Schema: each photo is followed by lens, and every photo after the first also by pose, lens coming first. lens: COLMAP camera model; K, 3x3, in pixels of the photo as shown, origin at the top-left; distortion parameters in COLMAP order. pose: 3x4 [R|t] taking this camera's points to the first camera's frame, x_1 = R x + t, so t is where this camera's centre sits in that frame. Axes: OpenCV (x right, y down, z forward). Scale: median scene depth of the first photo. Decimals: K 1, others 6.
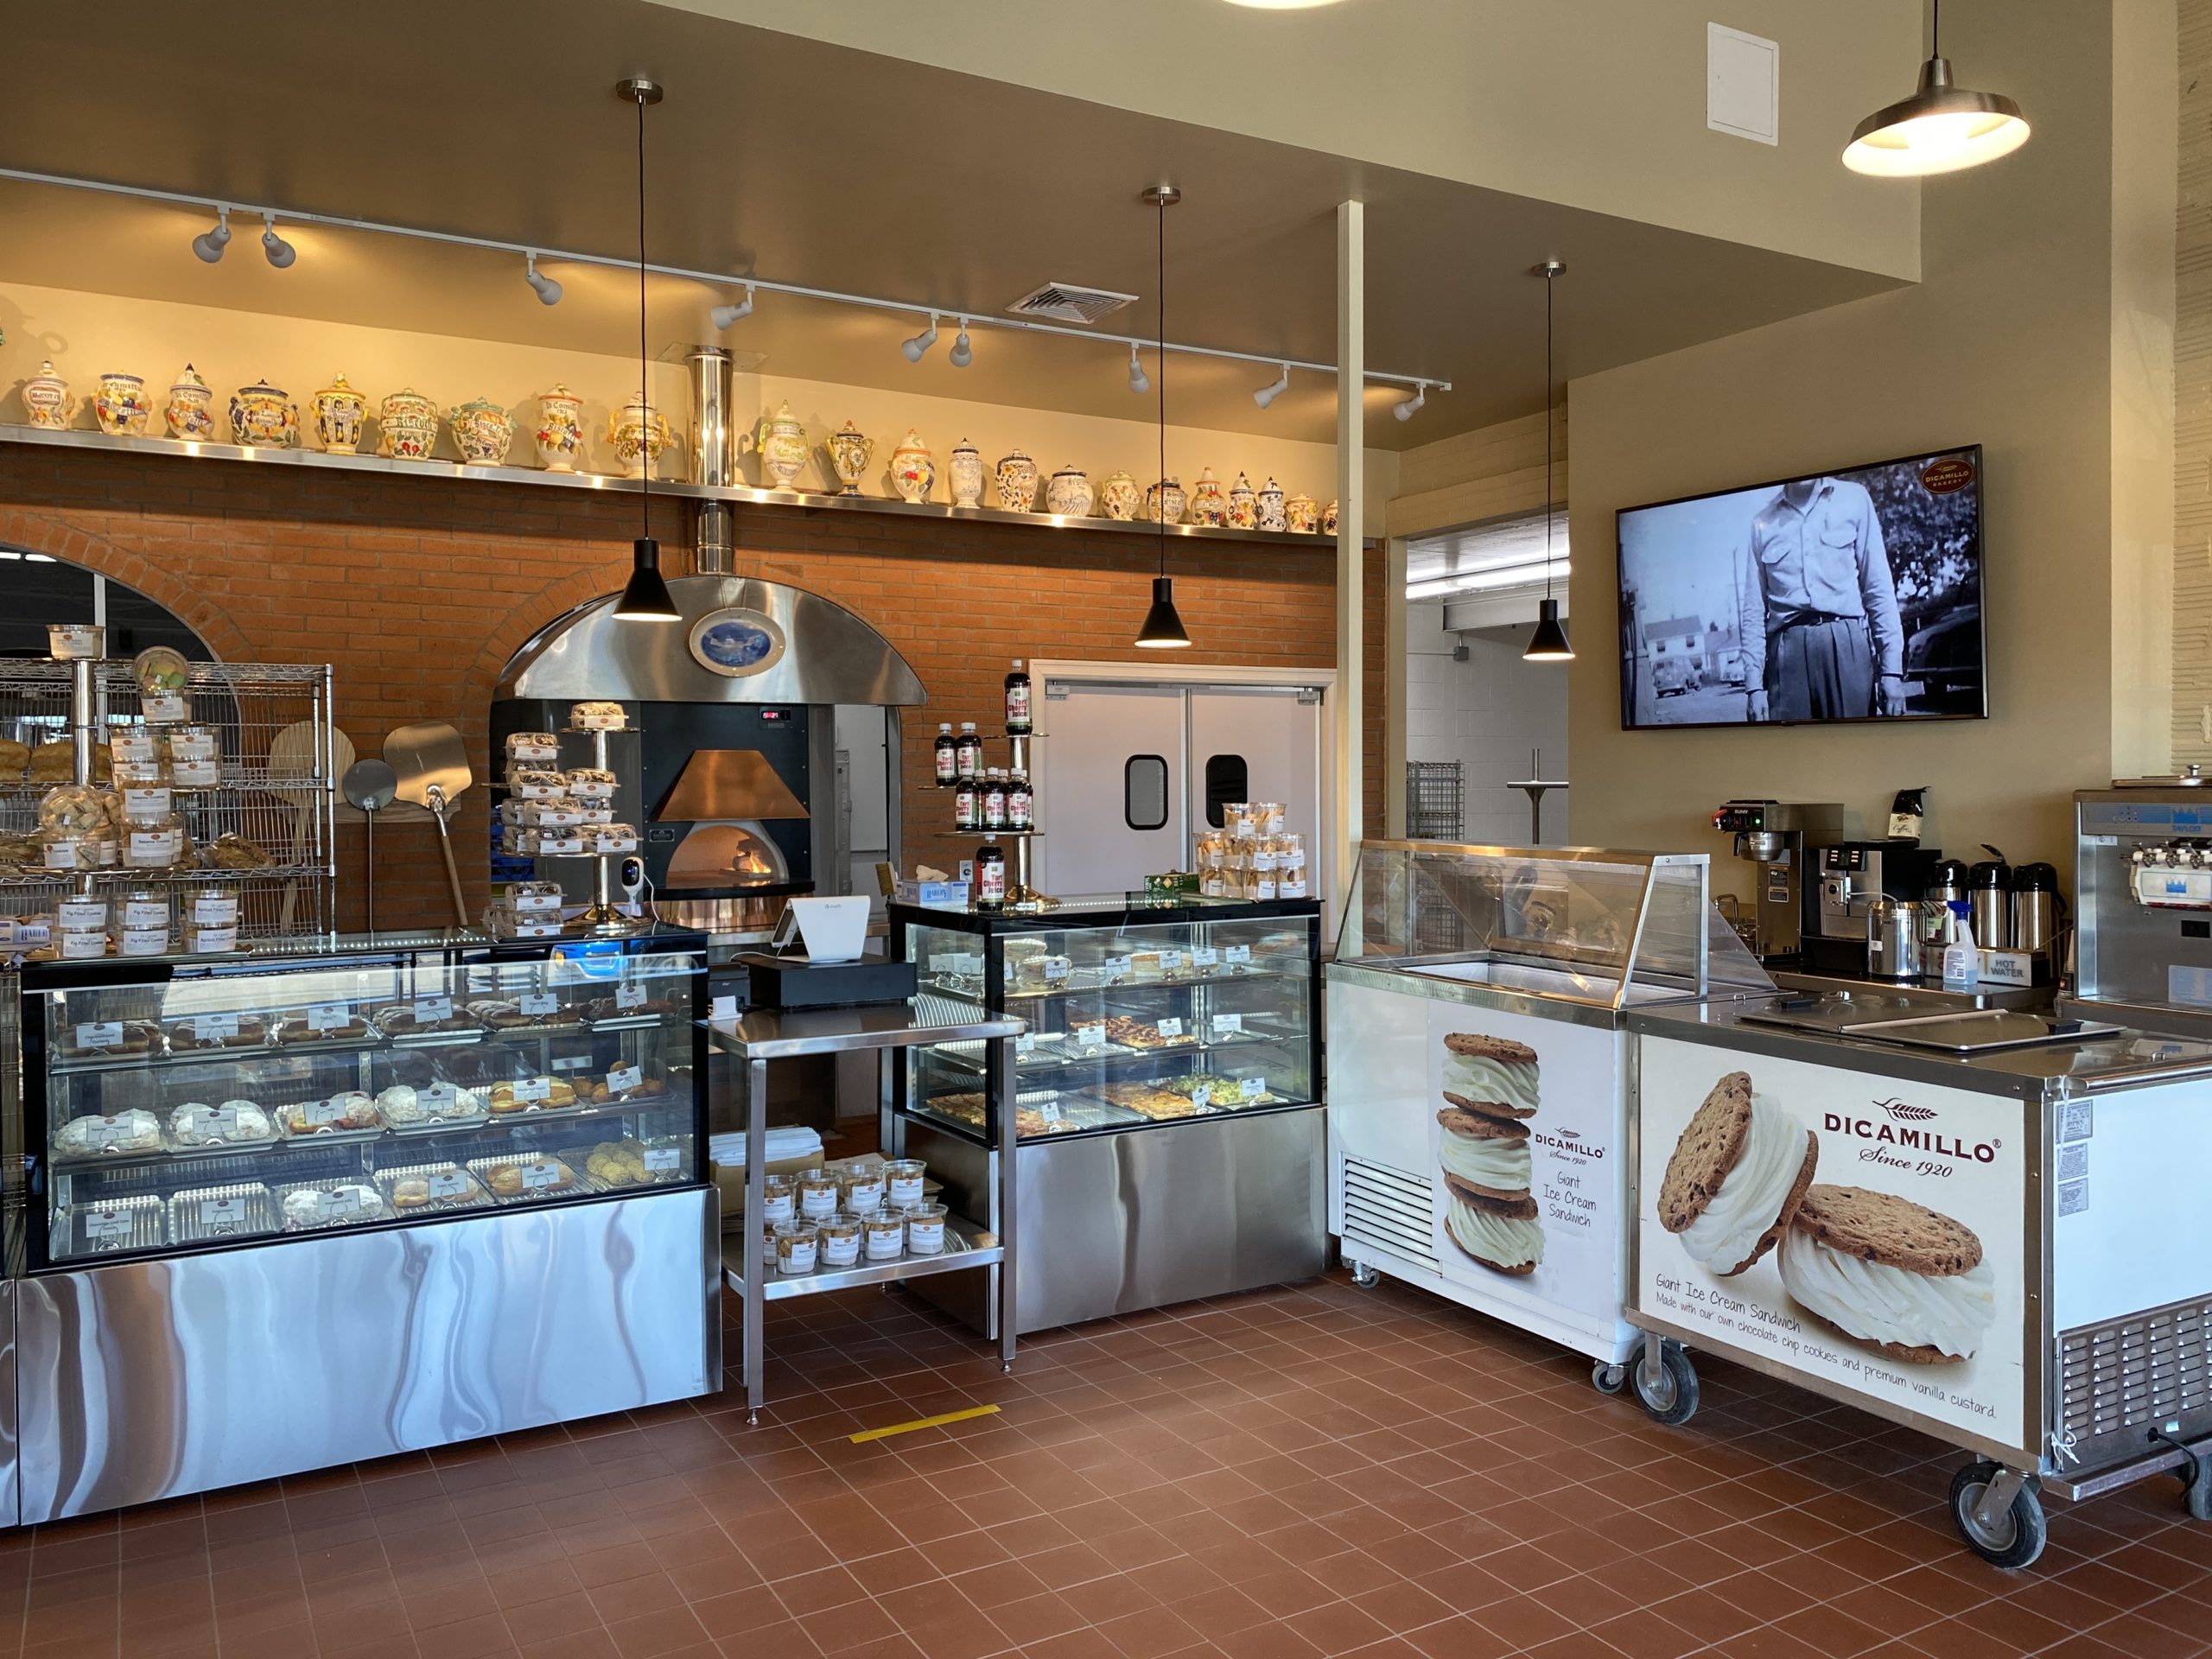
lens RADIAL K [[1700.6, 0, 1179.5], [0, 1700.6, 823.0], [0, 0, 1]] dist [0.002150, 0.004383]
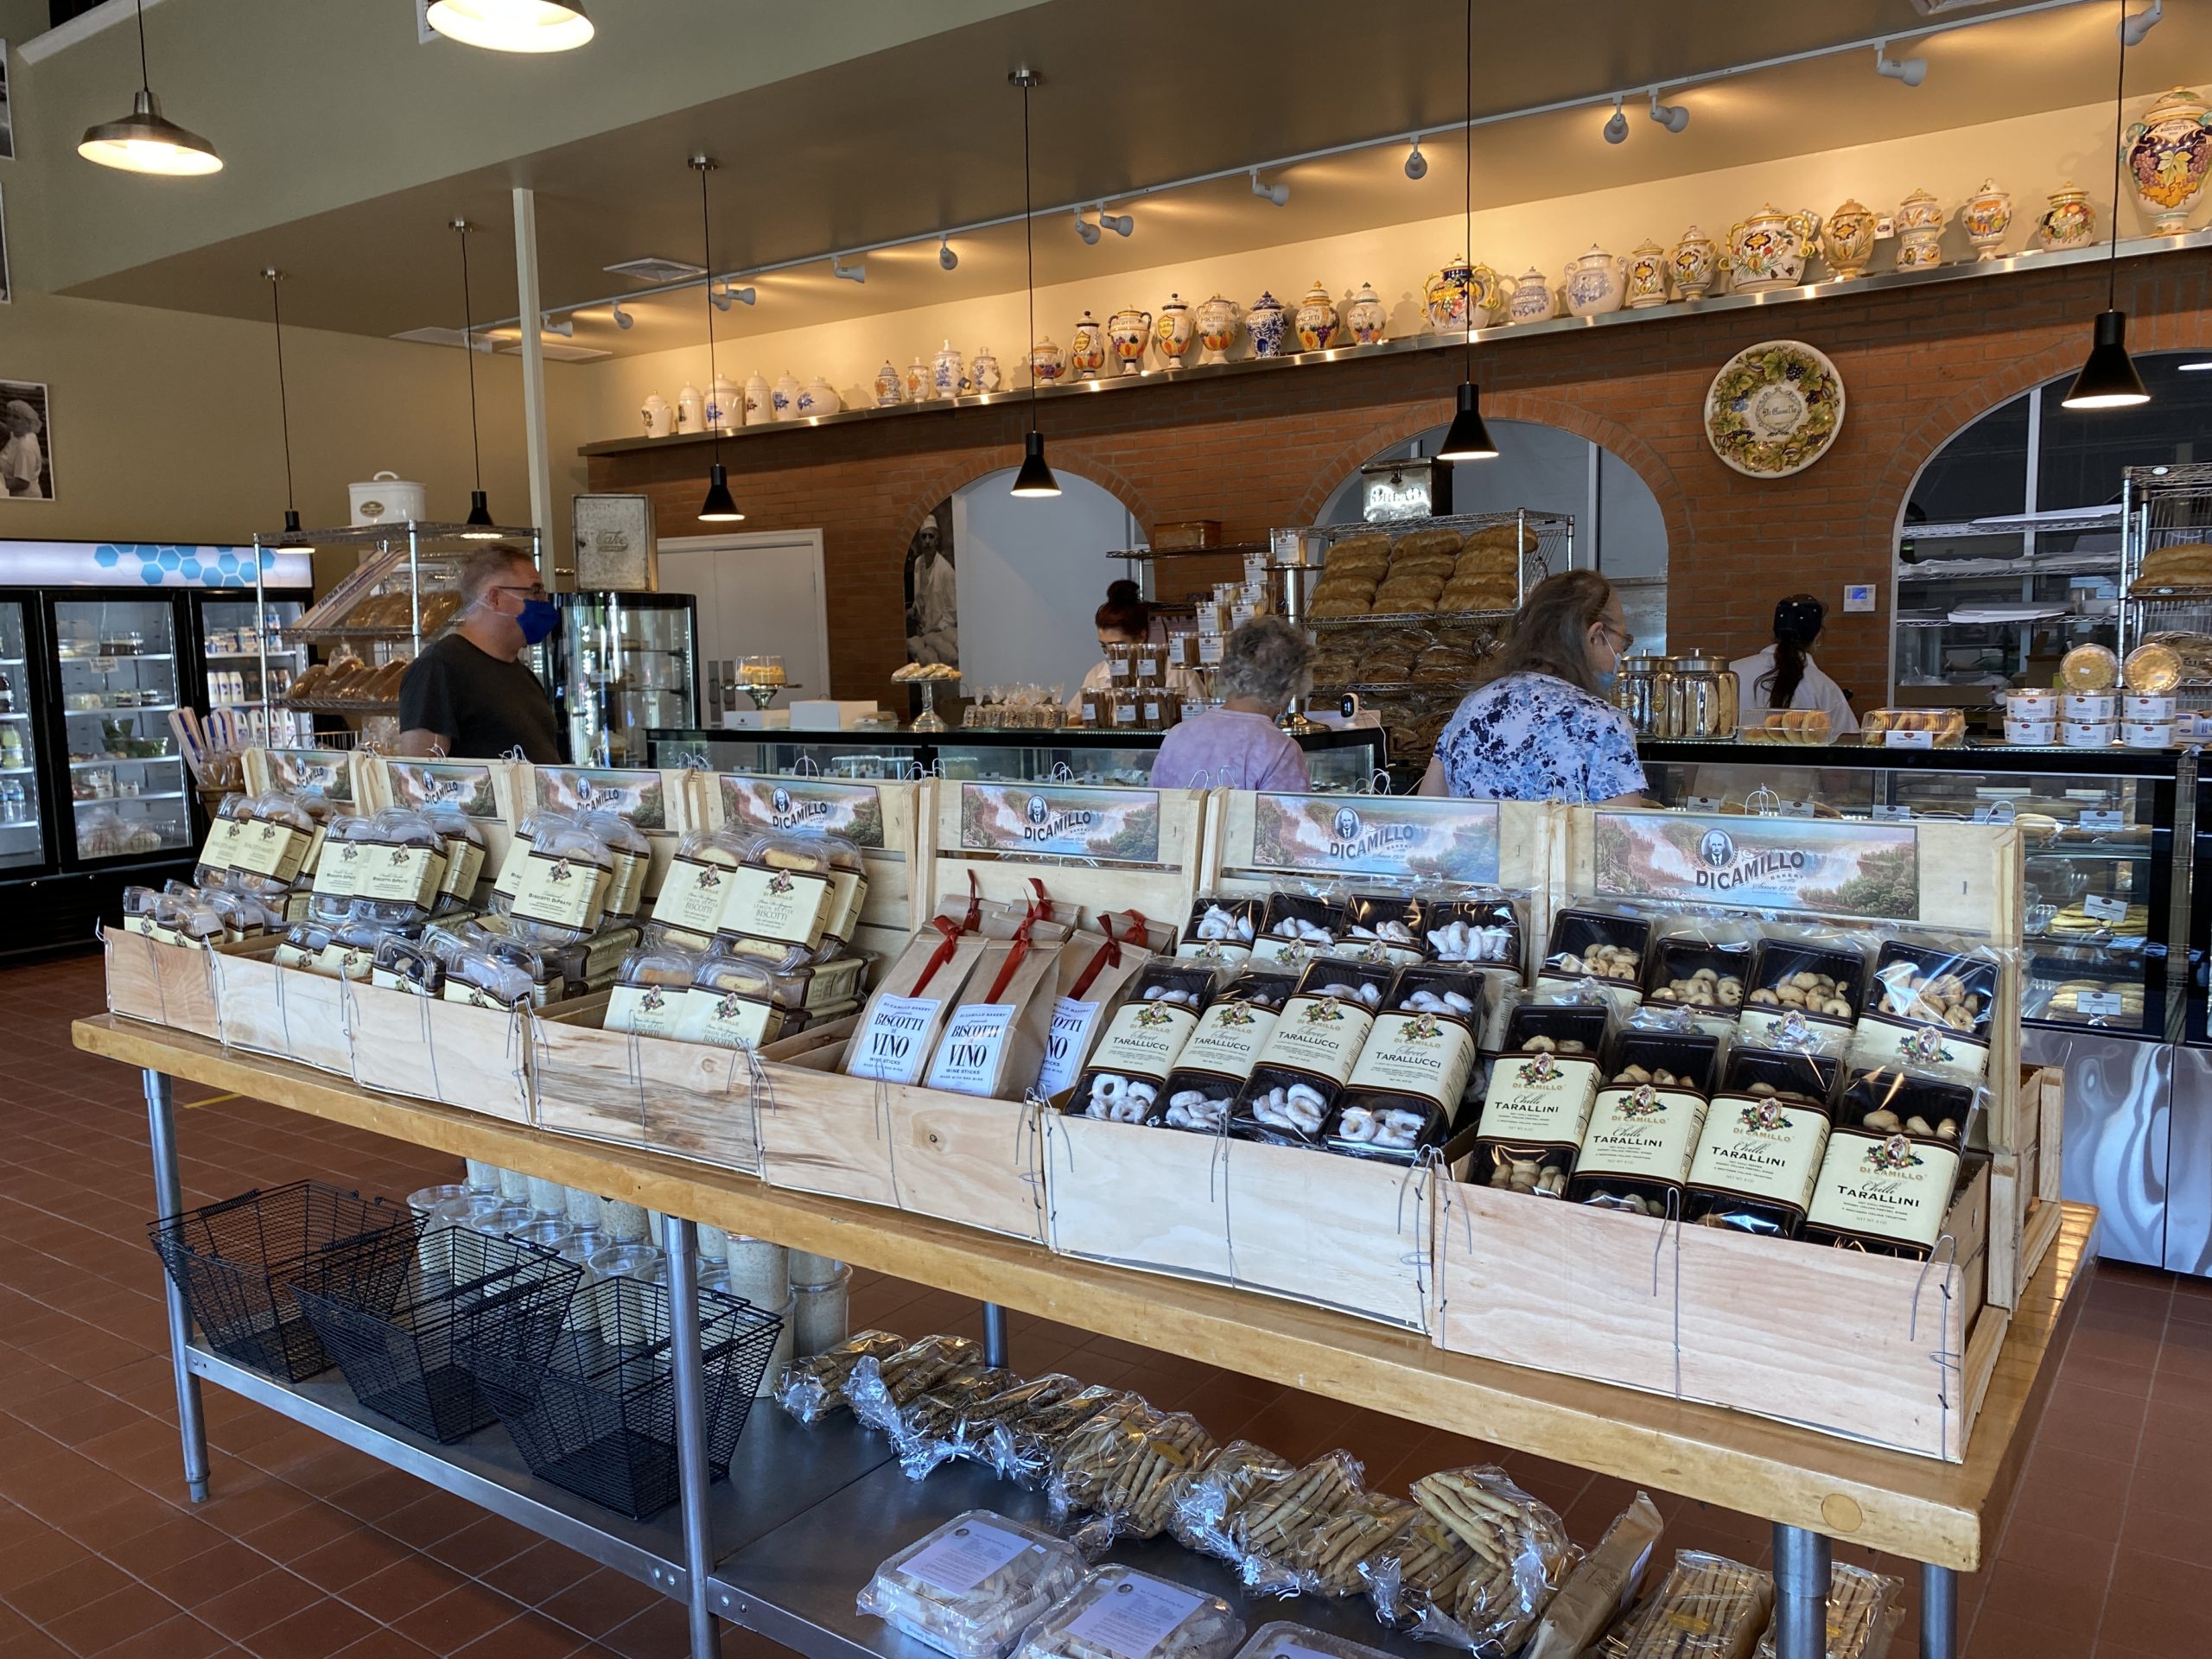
lens RADIAL K [[1700.6, 0, 1179.5], [0, 1700.6, 823.0], [0, 0, 1]] dist [0.002150, 0.004383]
pose [[0.411907, 0.109414, -0.904633, 0.875882], [-0.002249, 0.992884, 0.119064, -0.023055], [0.911223, -0.047009, 0.409222, 0.513832]]
